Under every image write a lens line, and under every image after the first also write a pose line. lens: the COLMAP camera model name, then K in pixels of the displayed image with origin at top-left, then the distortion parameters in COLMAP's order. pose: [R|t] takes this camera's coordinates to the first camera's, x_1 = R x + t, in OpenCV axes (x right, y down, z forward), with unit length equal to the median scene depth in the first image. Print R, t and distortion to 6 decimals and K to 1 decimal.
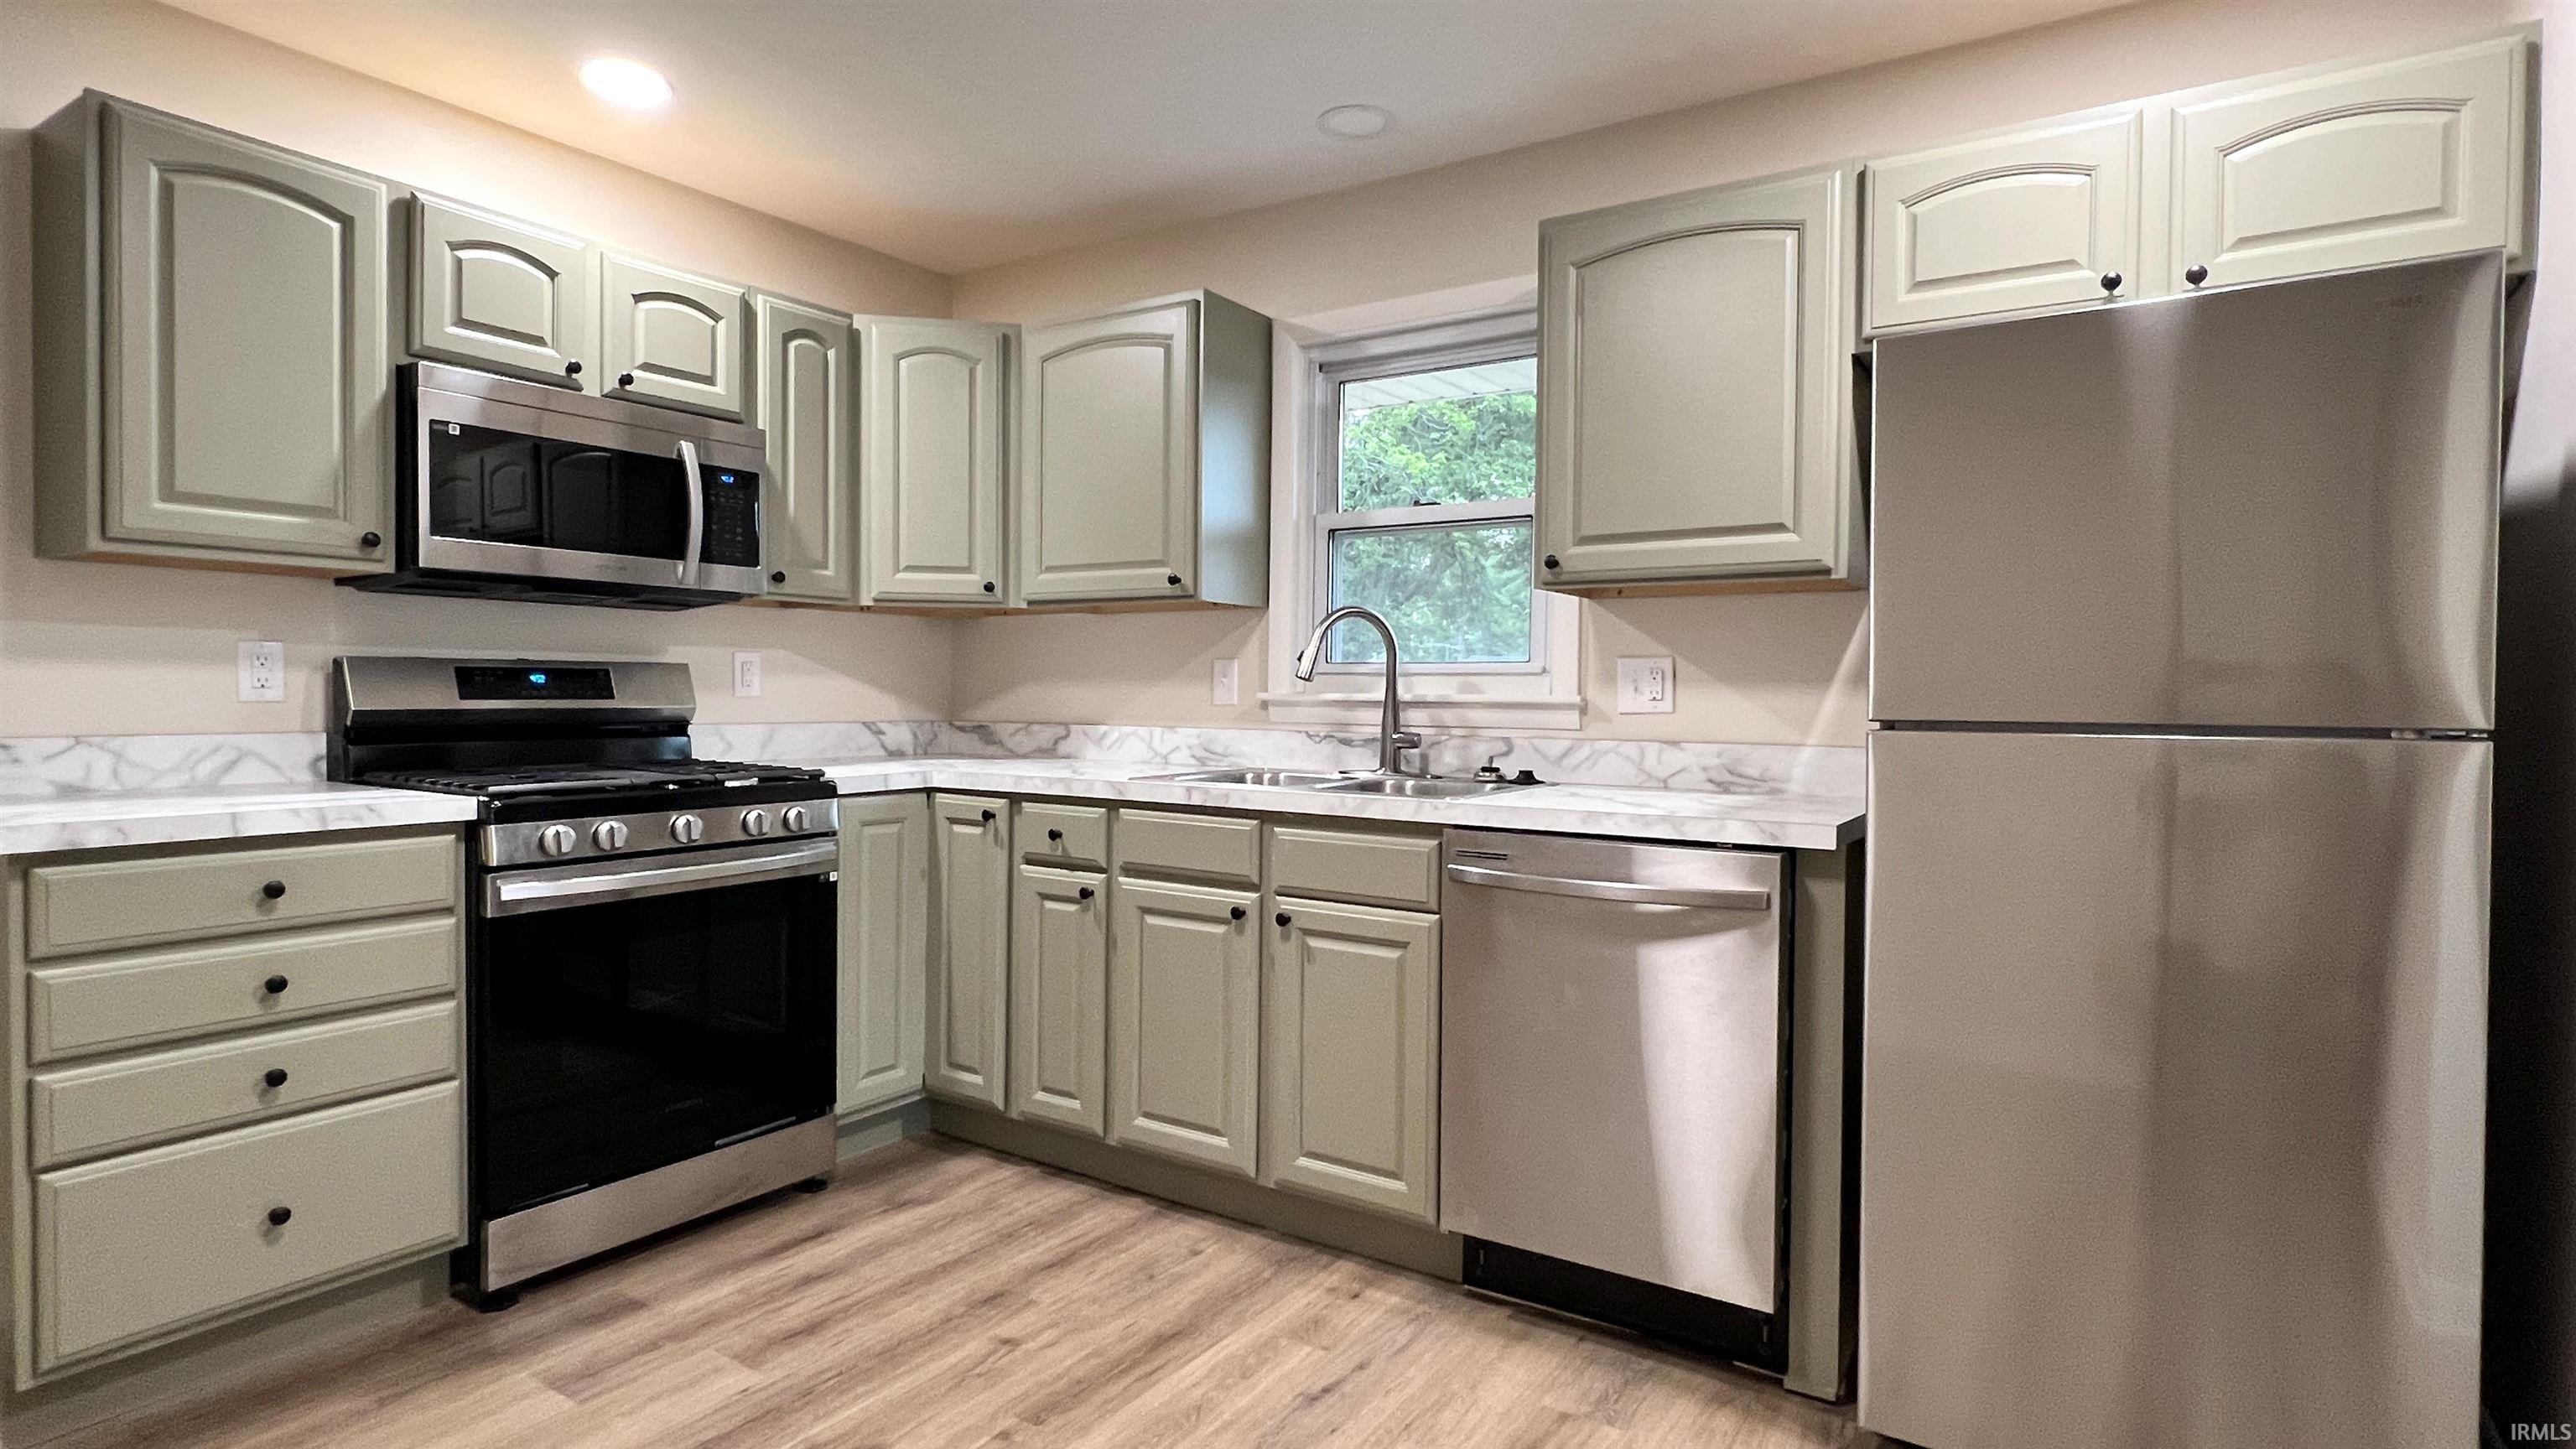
lens RADIAL K [[1347.5, 0, 1369.3], [0, 1347.5, 726.2], [0, 0, 1]] dist [0.004346, -0.001404]
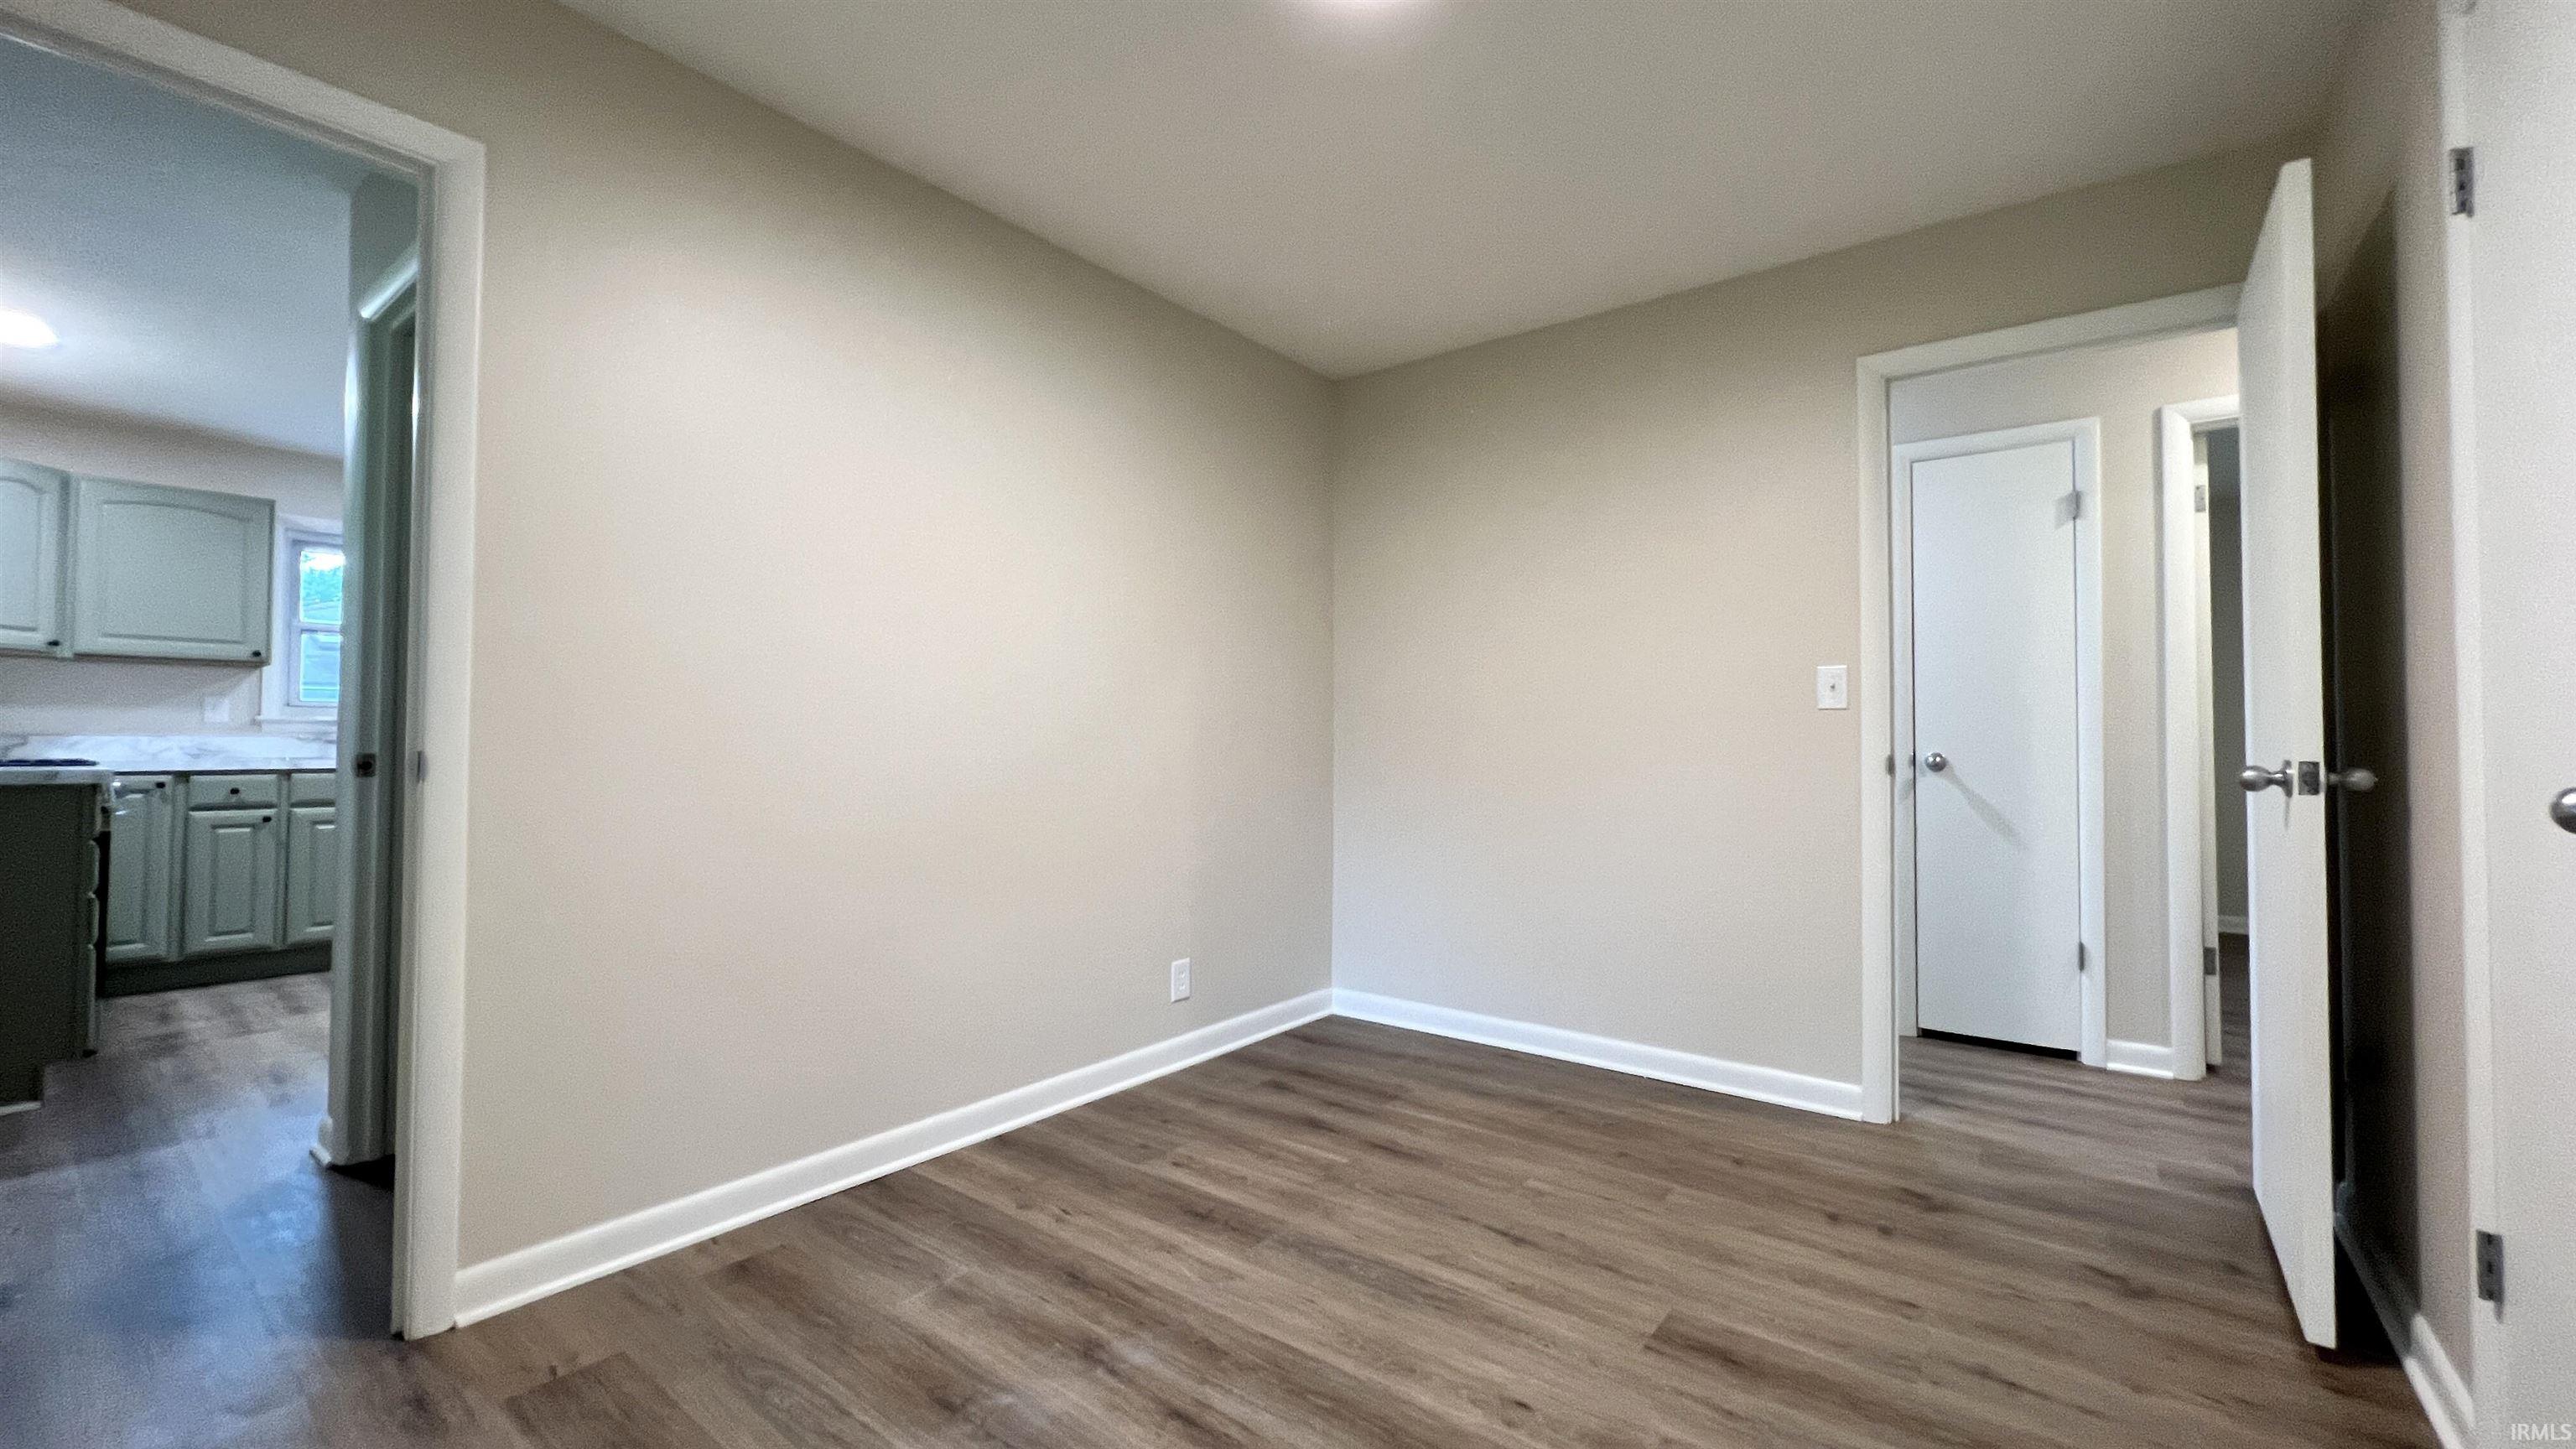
lens RADIAL K [[1026.5, 0, 1315.9], [0, 1026.5, 721.4], [0, 0, 1]] dist [-0.001098, -0.000328]
pose [[0.067252, 0.015743, 0.997612, -1.595689], [0.018048, 0.999693, -0.016993, 0.036909], [-0.997573, 0.019148, 0.066947, -0.589347]]
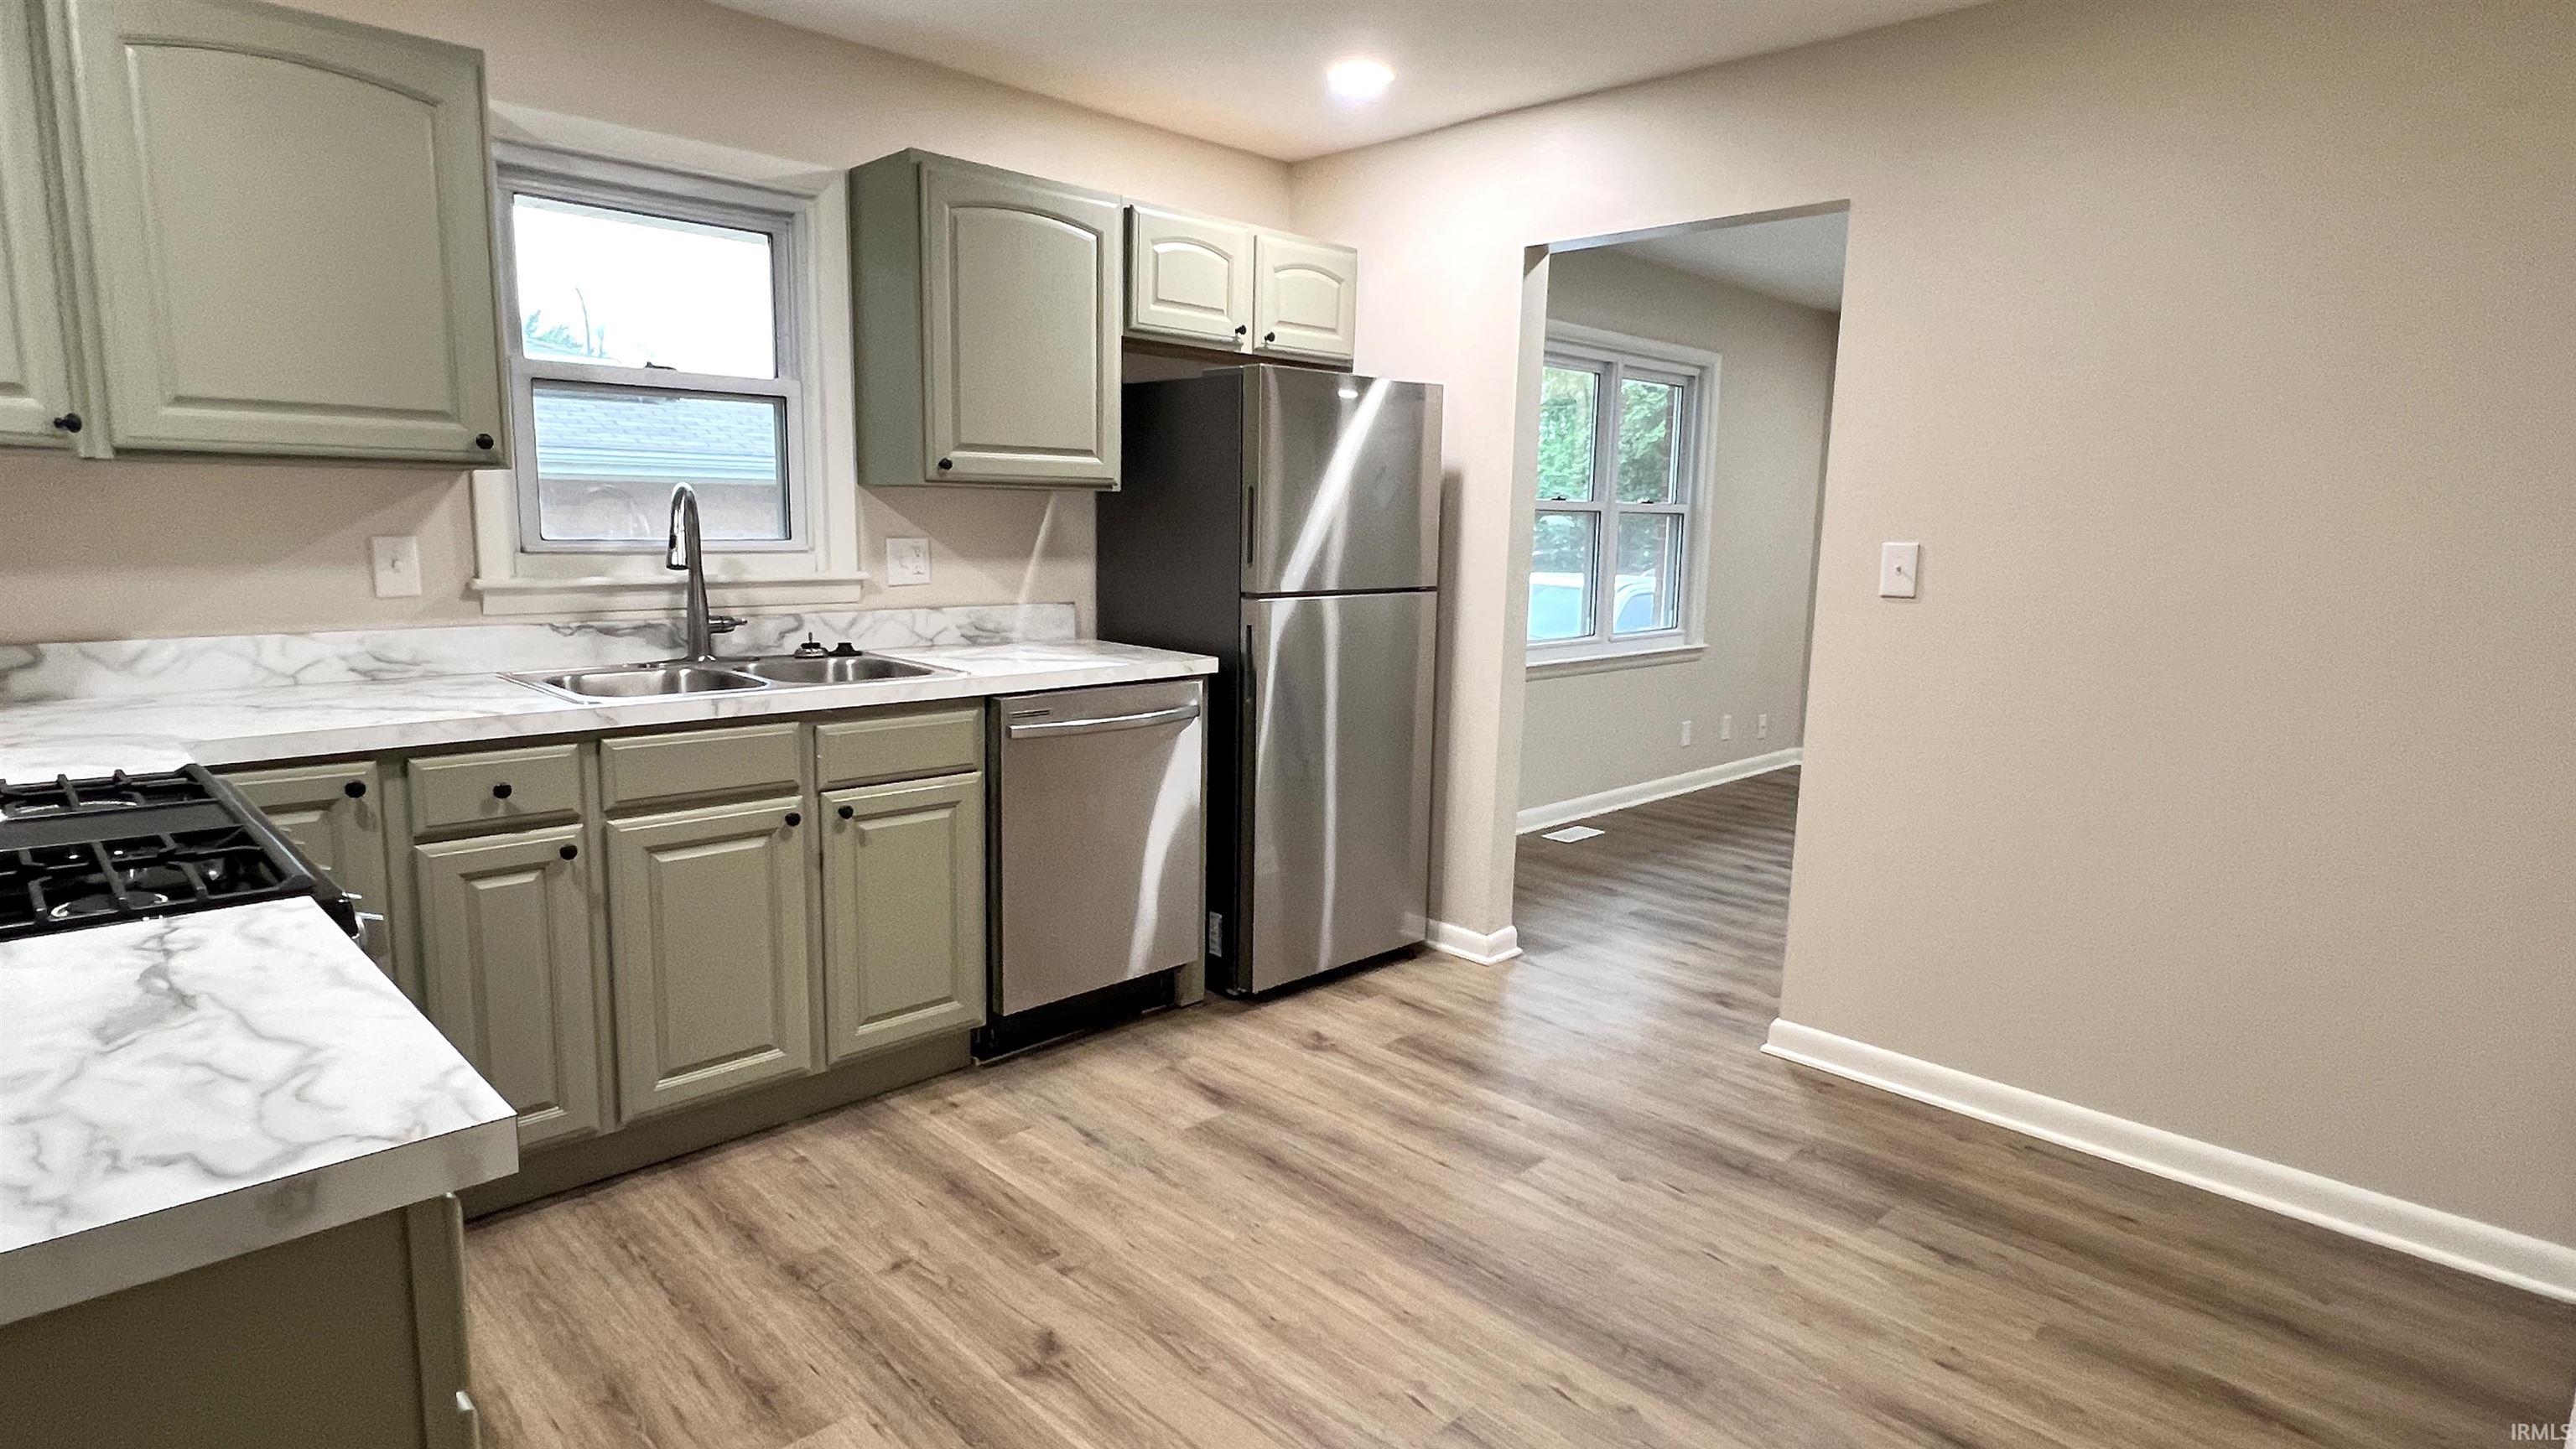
lens RADIAL K [[1347.5, 0, 1296.0], [0, 1347.5, 724.5], [0, 0, 1]] dist [0.004346, -0.001404]
pose [[0.199577, -0.160373, 0.966669, -0.909302], [-0.001417, 0.986468, 0.163950, -0.084587], [-0.979881, -0.034090, 0.196649, 0.432488]]
